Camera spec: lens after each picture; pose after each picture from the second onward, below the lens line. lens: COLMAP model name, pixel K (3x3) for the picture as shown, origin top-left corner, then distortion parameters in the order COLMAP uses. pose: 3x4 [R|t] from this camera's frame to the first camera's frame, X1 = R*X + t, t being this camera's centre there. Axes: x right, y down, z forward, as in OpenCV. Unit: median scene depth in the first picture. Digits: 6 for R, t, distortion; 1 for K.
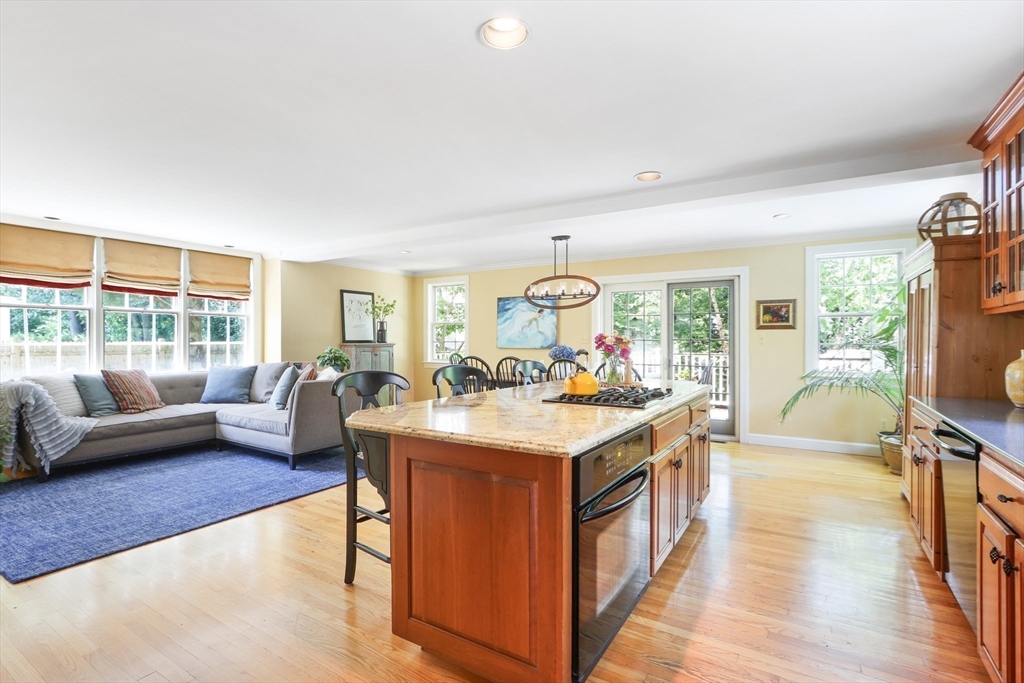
lens RADIAL K [[476.9, 0, 515.0], [0, 476.9, 340.6], [0, 0, 1]] dist [-0.017197, -0.000525]
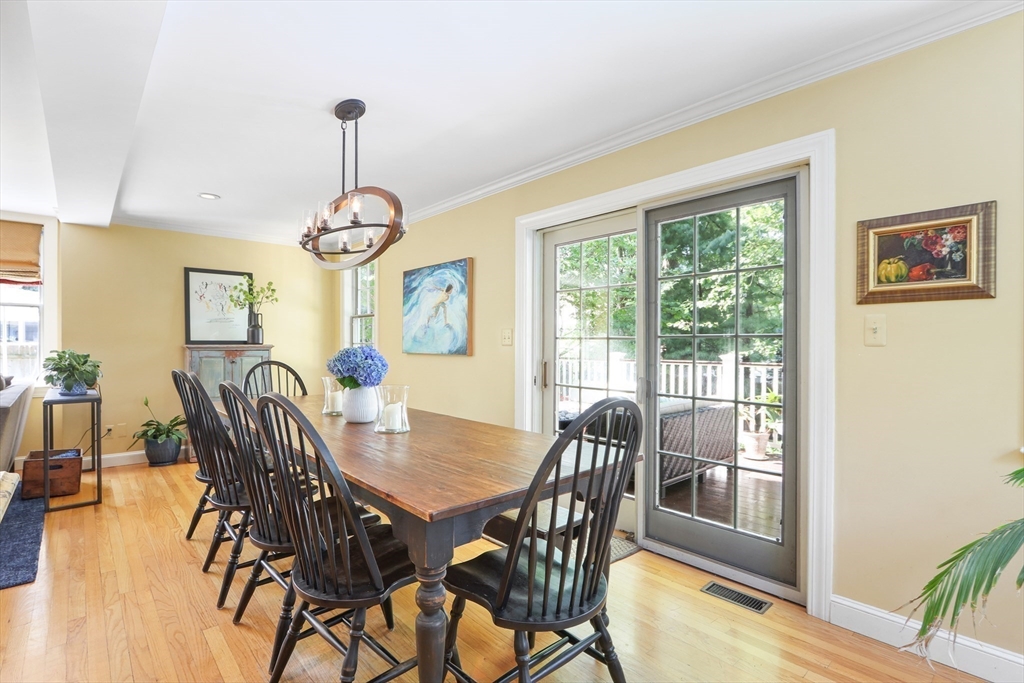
lens RADIAL K [[476.9, 0, 510.4], [0, 476.9, 347.4], [0, 0, 1]] dist [-0.017197, -0.000525]
pose [[0.959382, 0.002934, -0.282096, 0.355982], [-0.001765, 0.999989, 0.004395, 0.007361], [0.282106, -0.003719, 0.959376, 0.584551]]
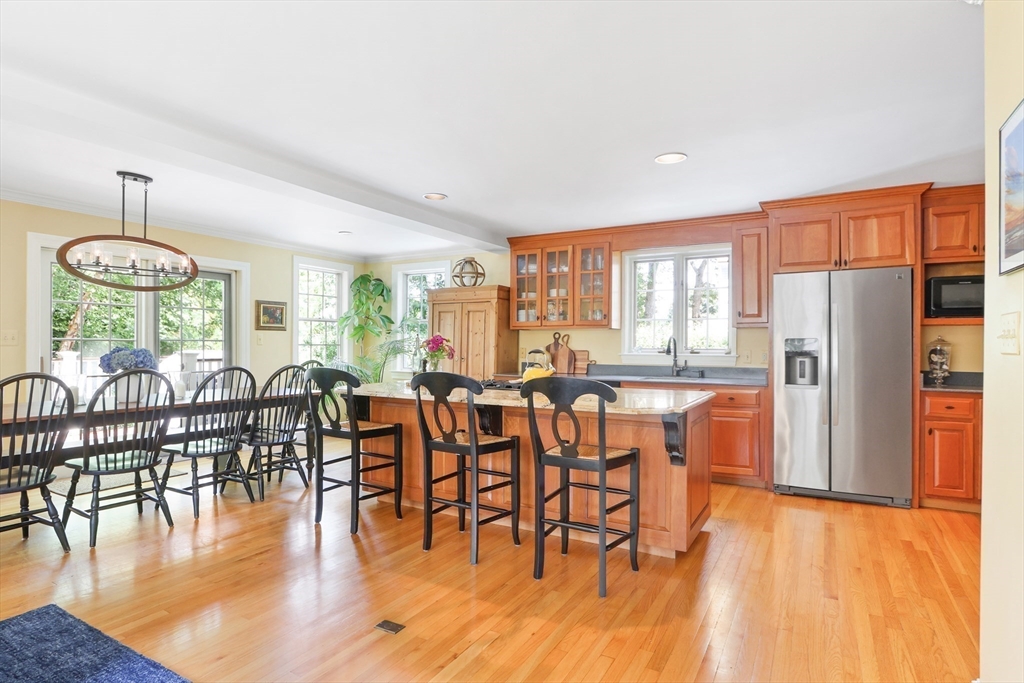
lens RADIAL K [[558.3, 0, 512.9], [0, 558.3, 340.7], [0, 0, 1]] dist [-0.000831, -0.000283]
pose [[-0.029926, 0.004318, 0.999543, -0.630610], [-0.000727, 0.999990, -0.004342, 0.002956], [-0.999552, -0.000856, -0.029922, 0.505454]]
